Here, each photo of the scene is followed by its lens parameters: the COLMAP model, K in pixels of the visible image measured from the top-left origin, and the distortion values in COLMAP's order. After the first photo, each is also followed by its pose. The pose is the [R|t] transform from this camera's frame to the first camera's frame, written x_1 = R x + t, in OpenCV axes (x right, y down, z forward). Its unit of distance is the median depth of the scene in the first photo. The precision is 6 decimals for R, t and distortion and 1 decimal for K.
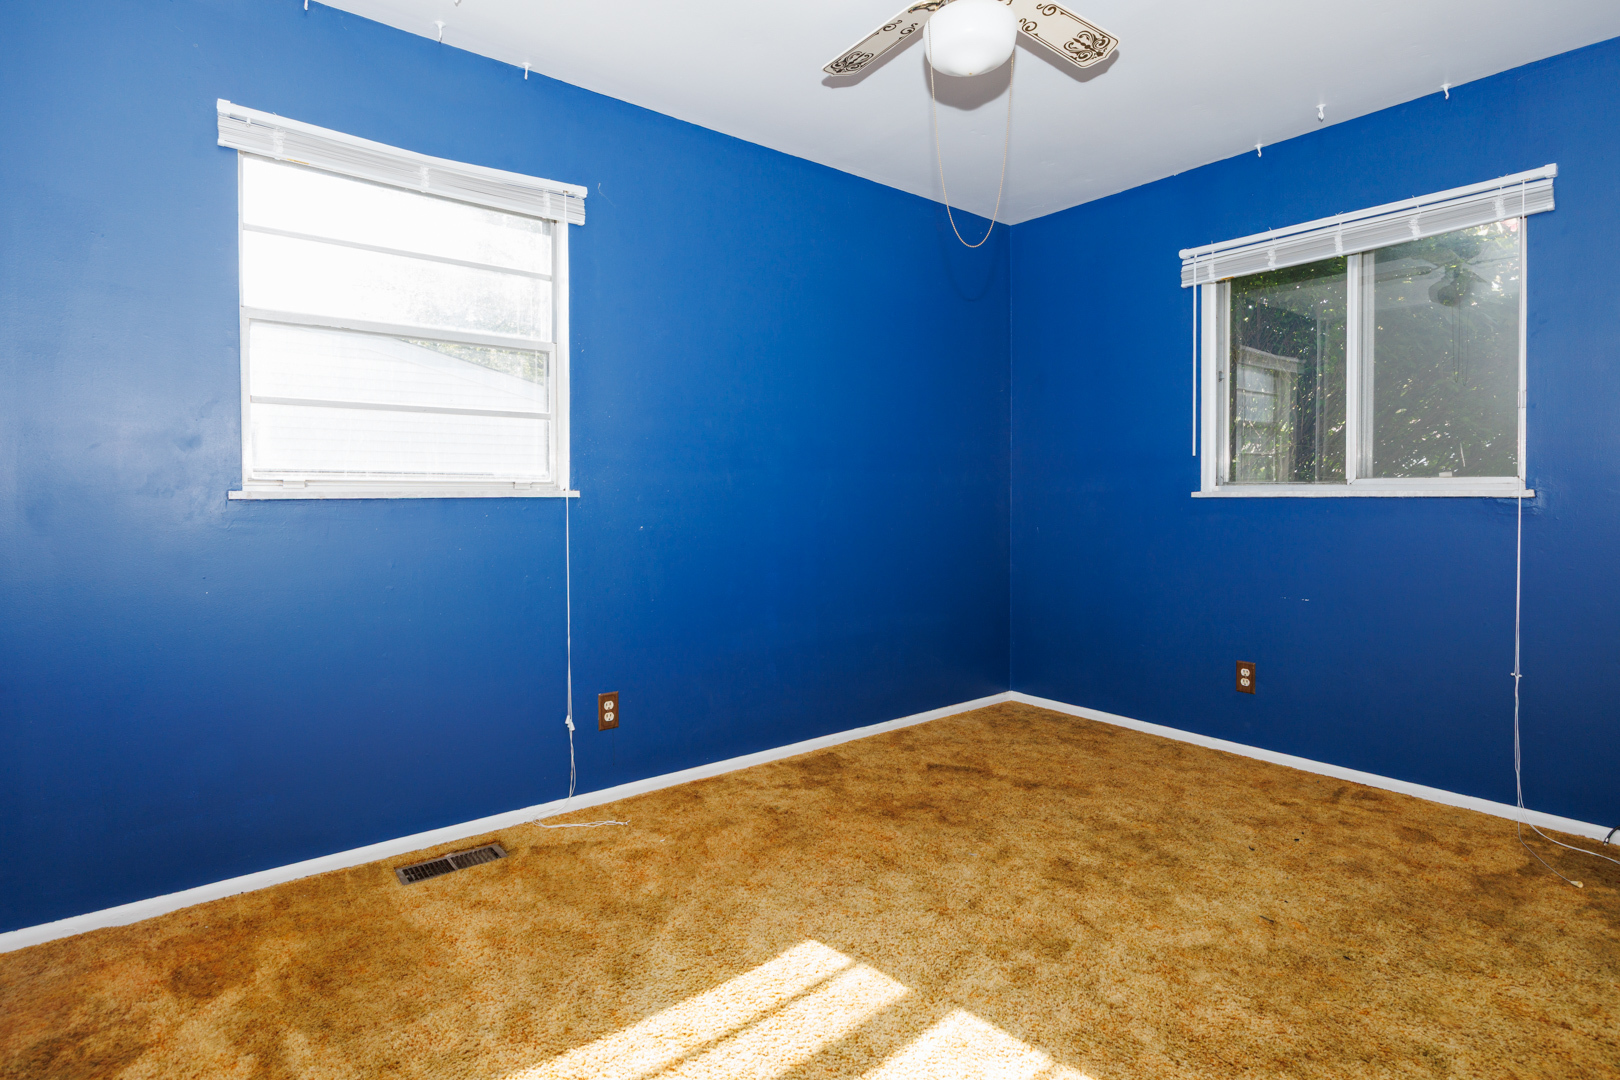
lens RADIAL K [[808.3, 0, 828.1], [0, 808.3, 511.0], [0, 0, 1]] dist [-0.014616, 0.001891]
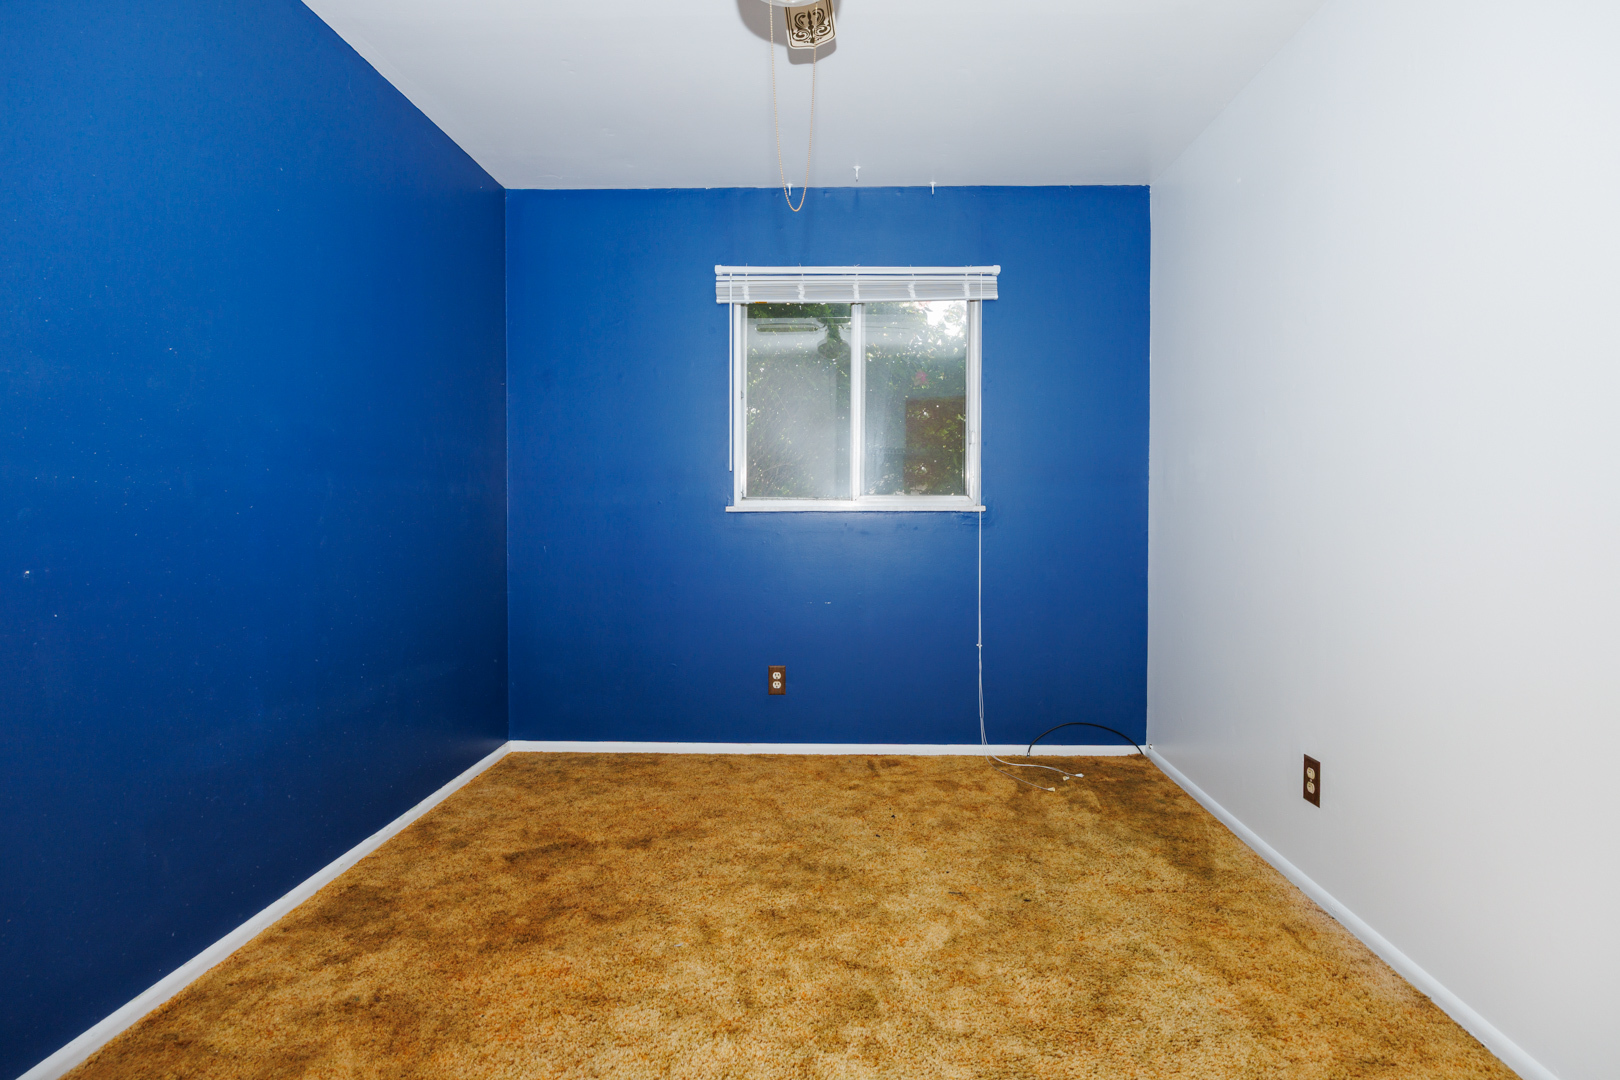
lens RADIAL K [[808.3, 0, 815.8], [0, 808.3, 525.6], [0, 0, 1]] dist [-0.014616, 0.001891]
pose [[0.649094, -0.014298, 0.760574, -0.318781], [0.013474, 0.999883, 0.007298, -0.006834], [-0.760589, 0.005511, 0.649211, 0.324060]]
